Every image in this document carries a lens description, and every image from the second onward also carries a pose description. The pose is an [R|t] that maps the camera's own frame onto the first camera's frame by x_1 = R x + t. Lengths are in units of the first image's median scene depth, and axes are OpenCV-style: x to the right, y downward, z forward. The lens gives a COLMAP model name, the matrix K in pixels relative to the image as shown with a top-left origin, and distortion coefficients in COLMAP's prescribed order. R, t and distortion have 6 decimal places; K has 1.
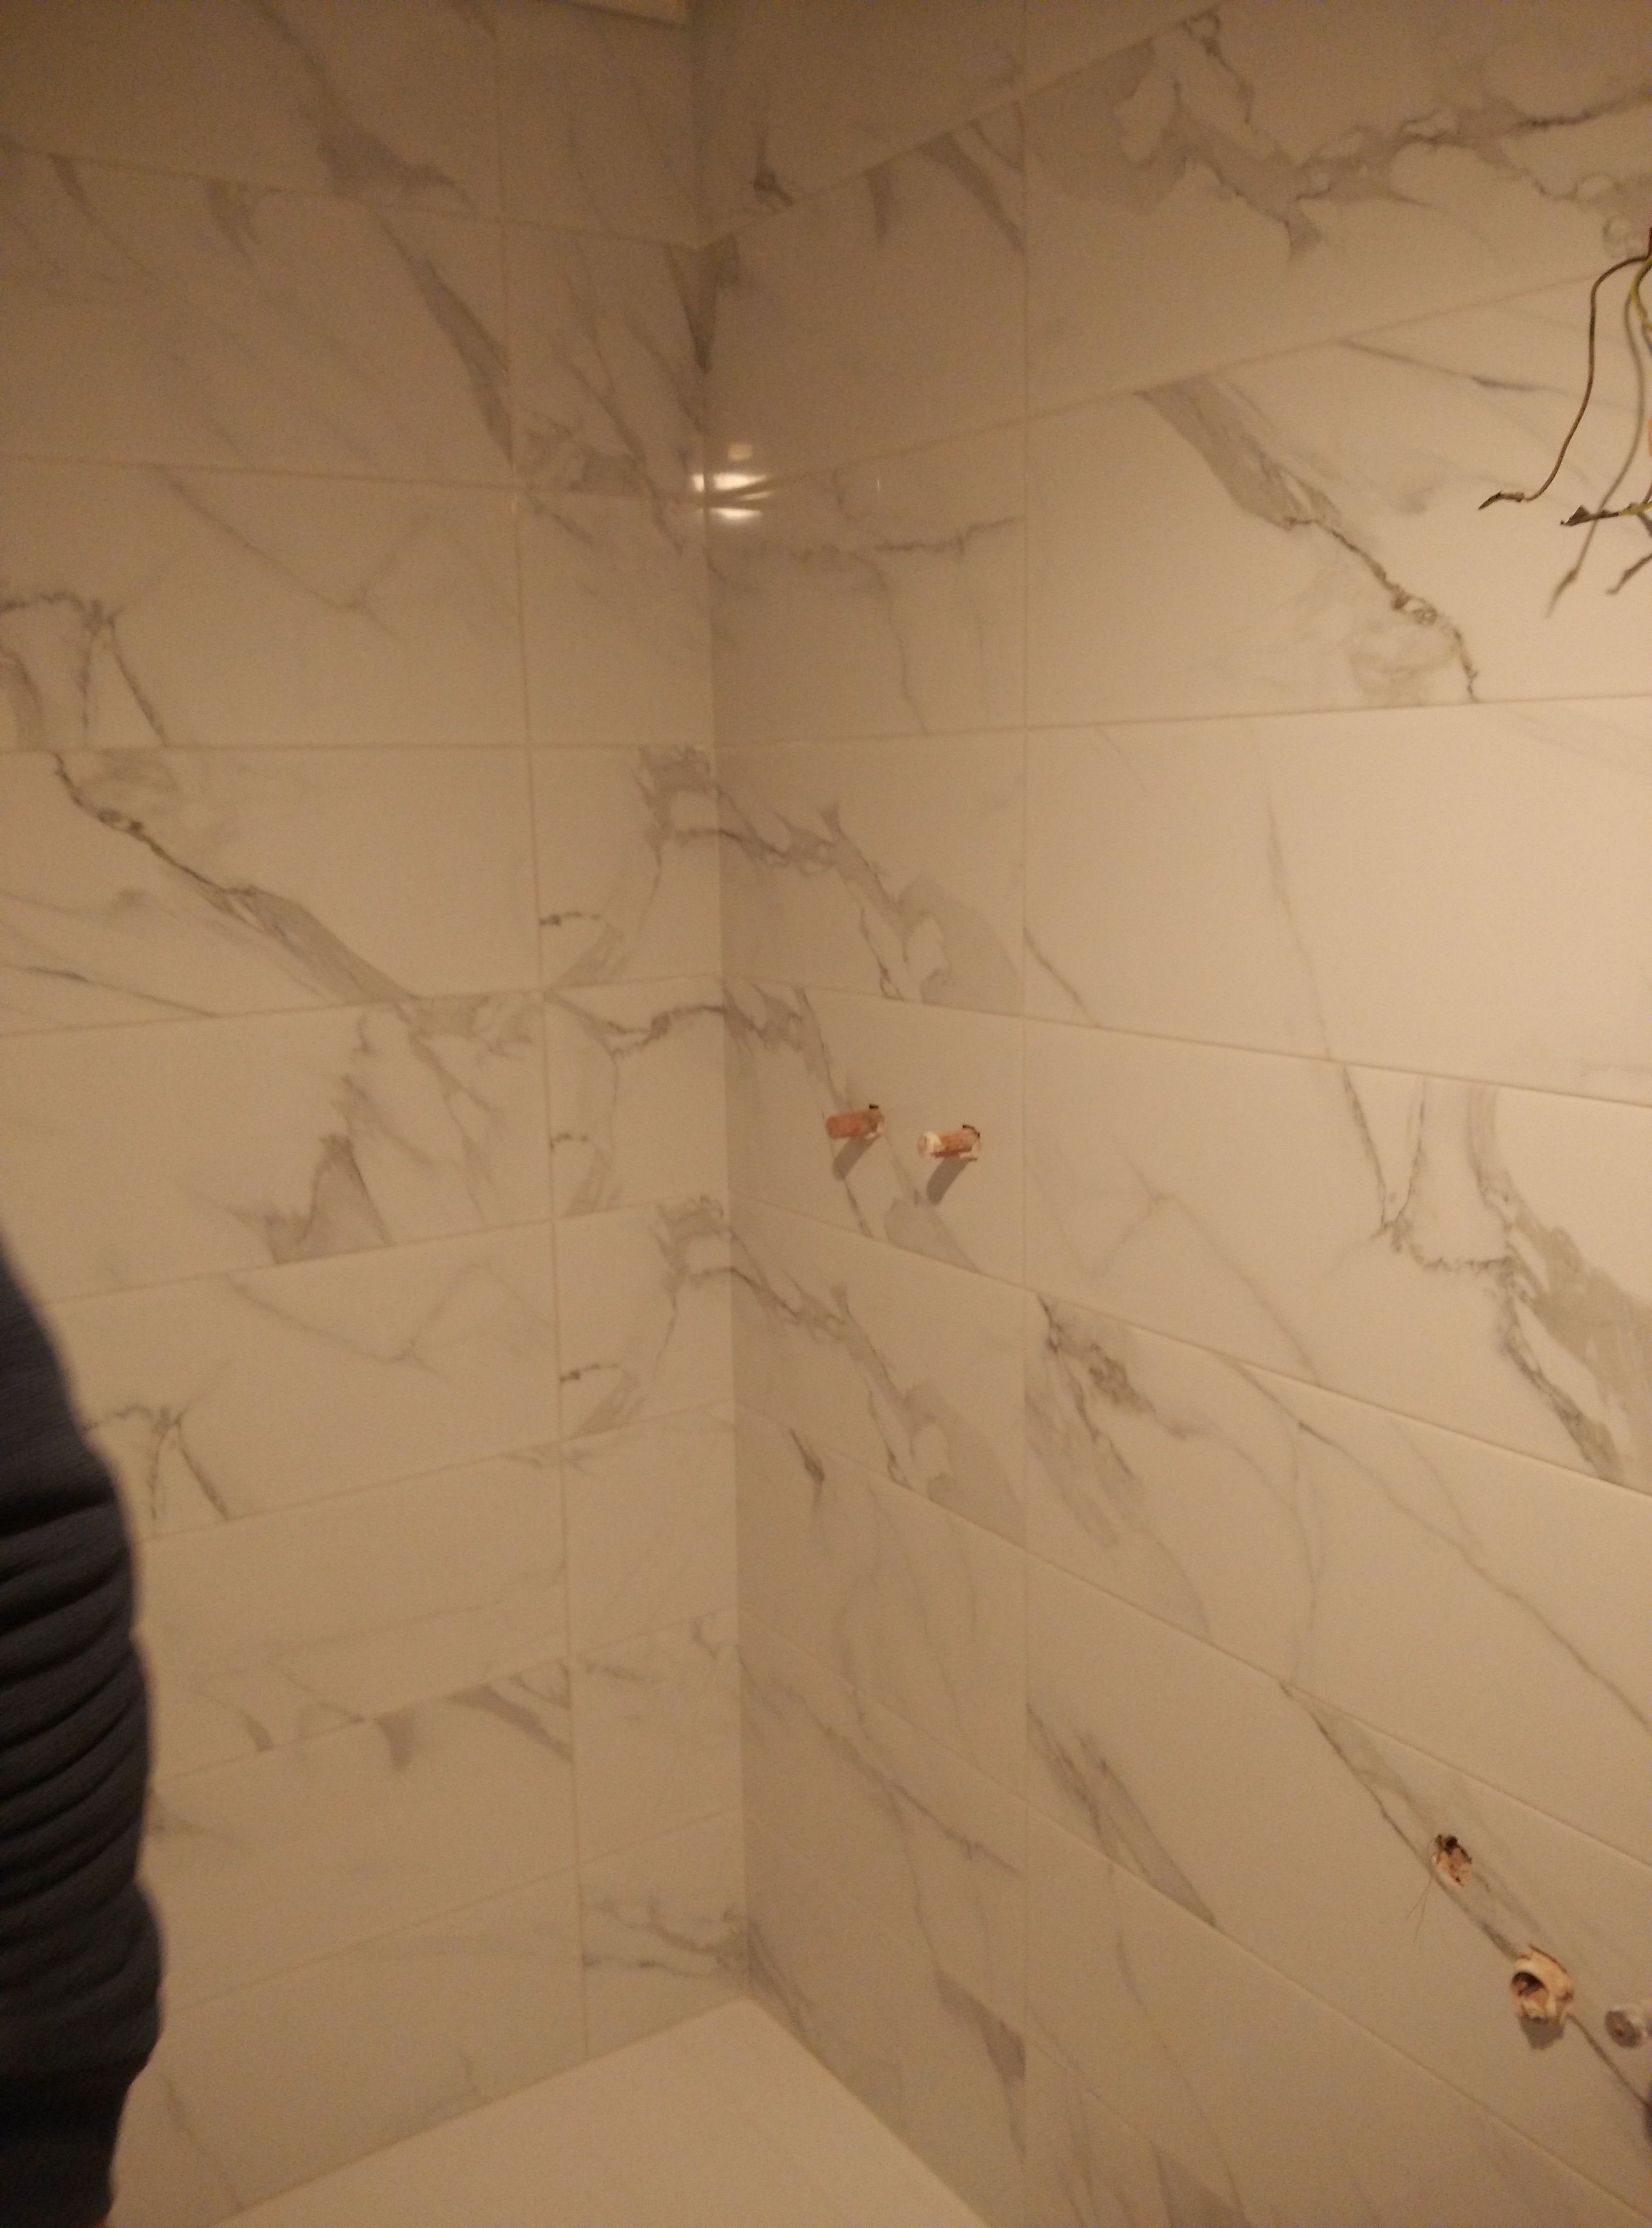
lens RADIAL K [[1906.8, 0, 816.0], [0, 1906.8, 1104.7], [0, 0, 1]] dist [0.117005, -0.230539]
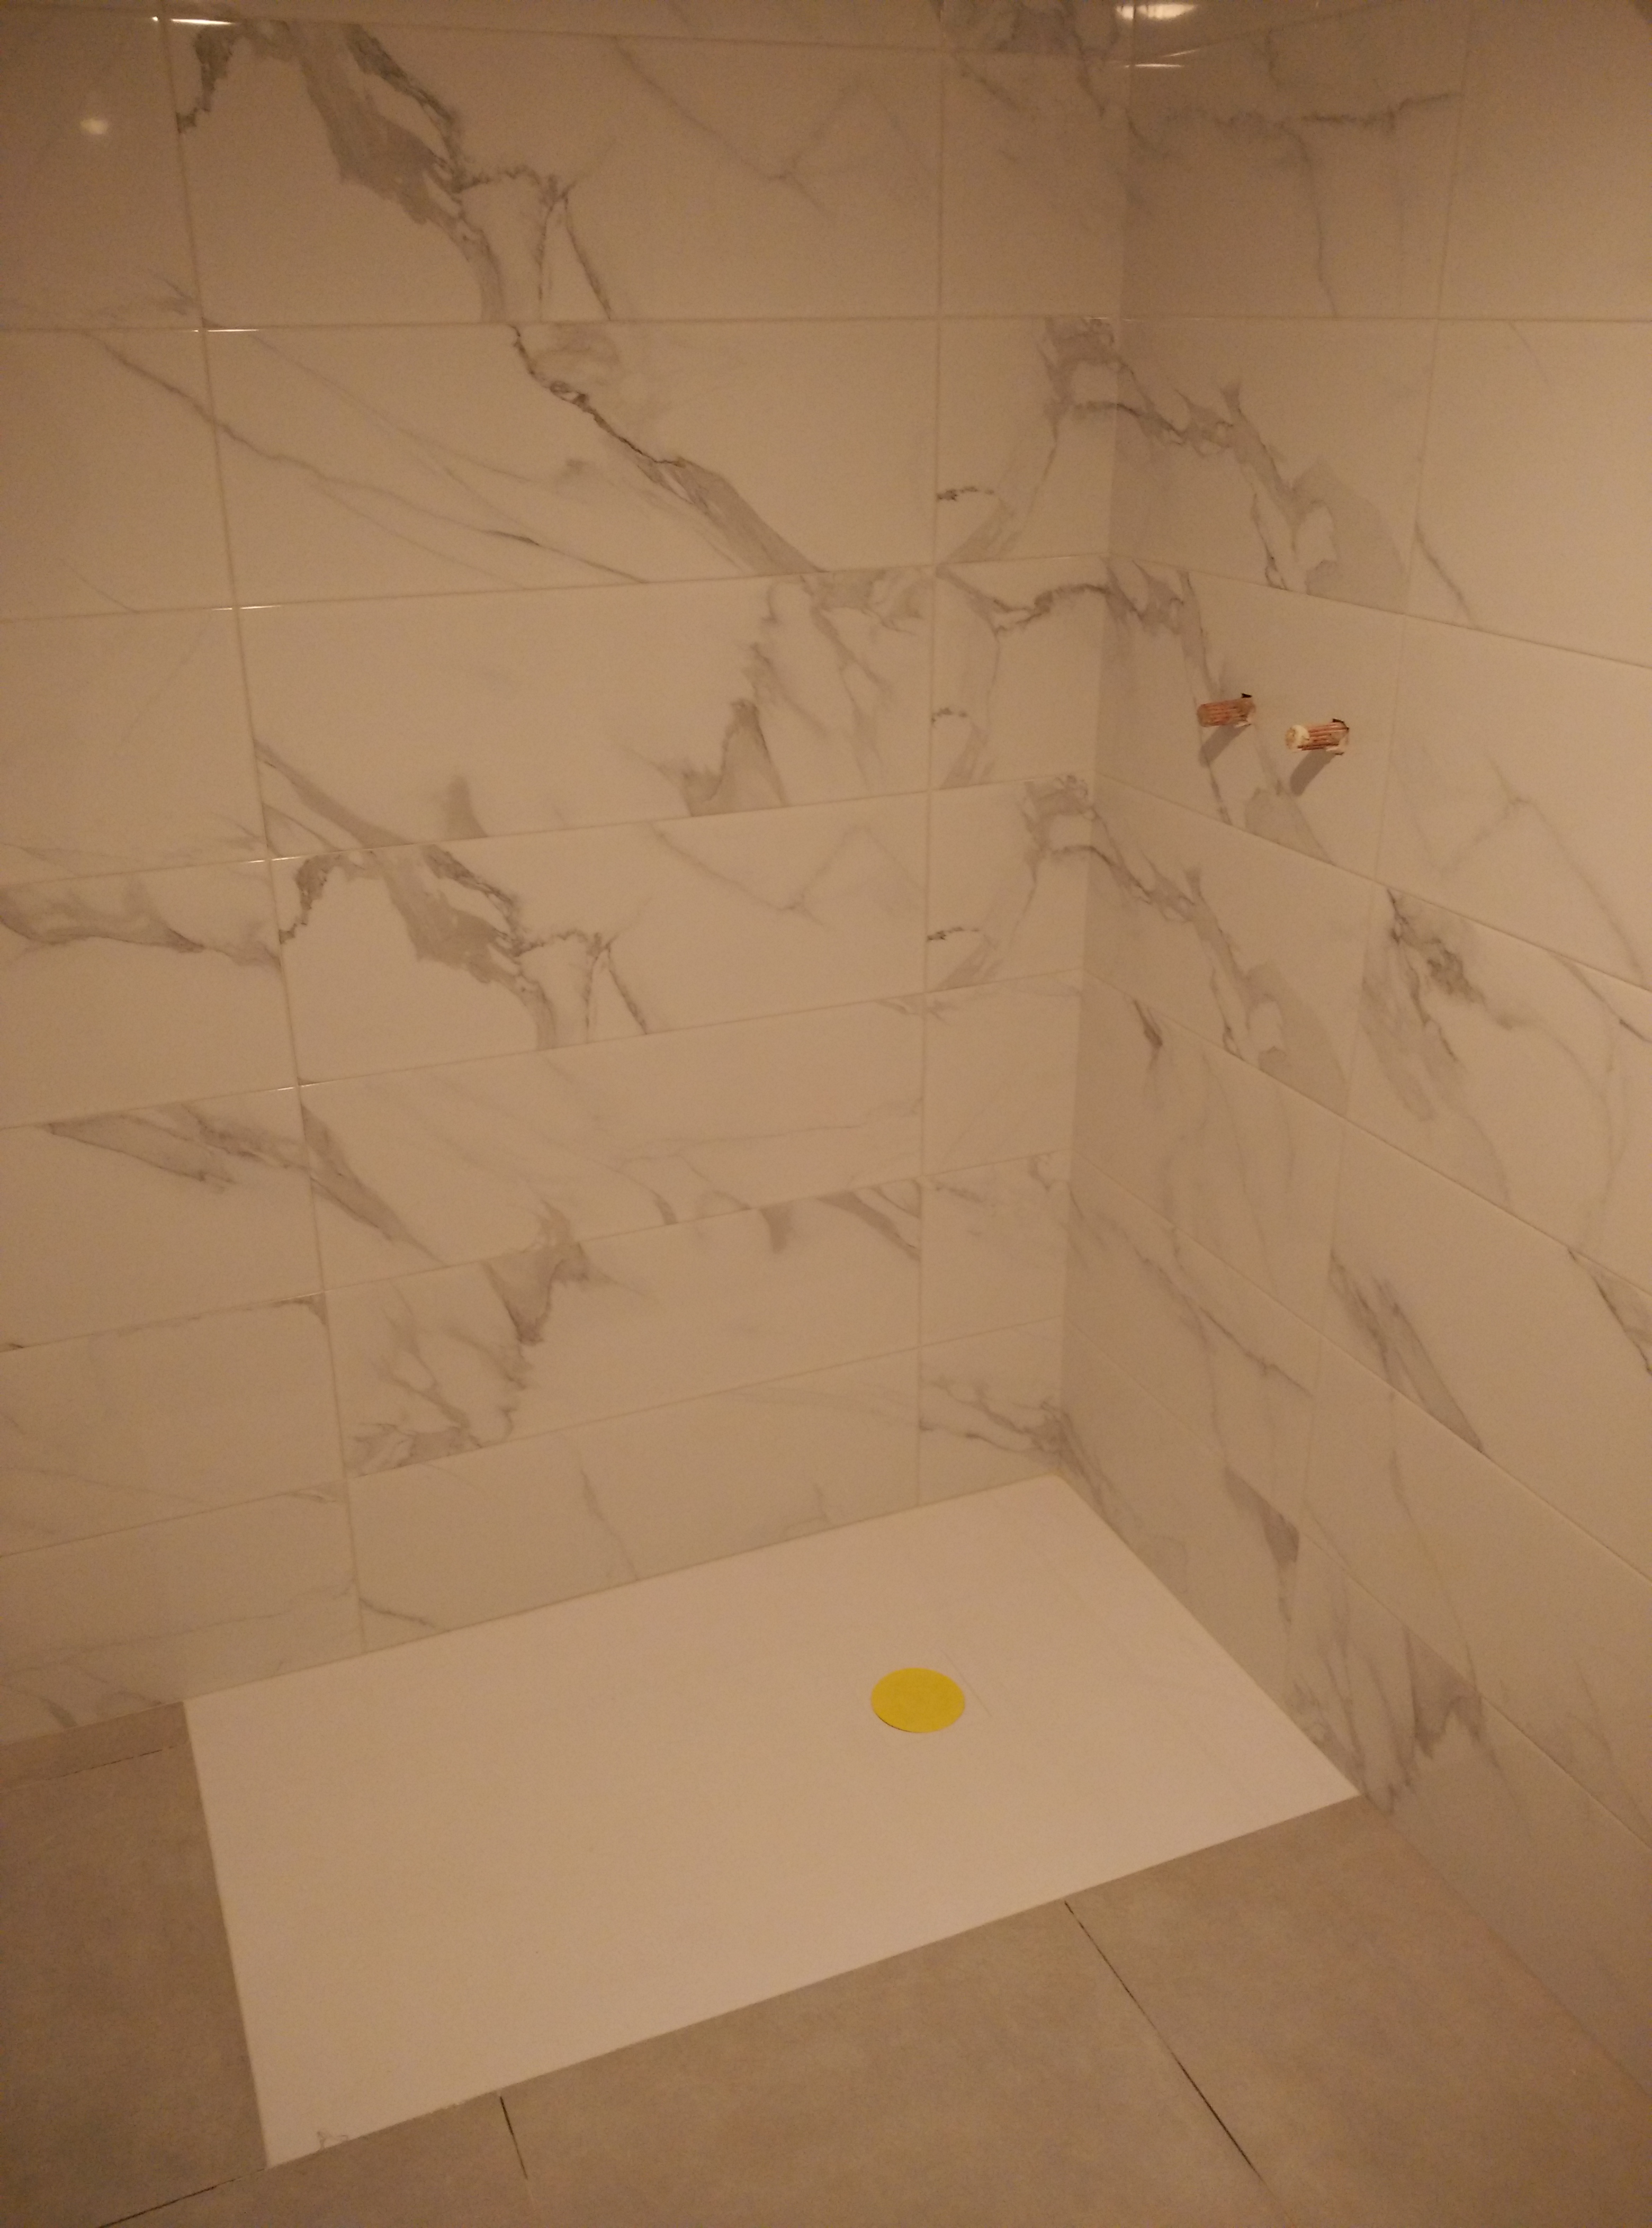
lens RADIAL K [[1906.8, 0, 819.0], [0, 1906.8, 1113.6], [0, 0, 1]] dist [0.117005, -0.230539]
pose [[0.982348, 0.087213, -0.165487, -0.005178], [-0.047213, 0.971619, 0.231794, -0.010809], [0.181006, -0.219889, 0.958585, -0.102408]]
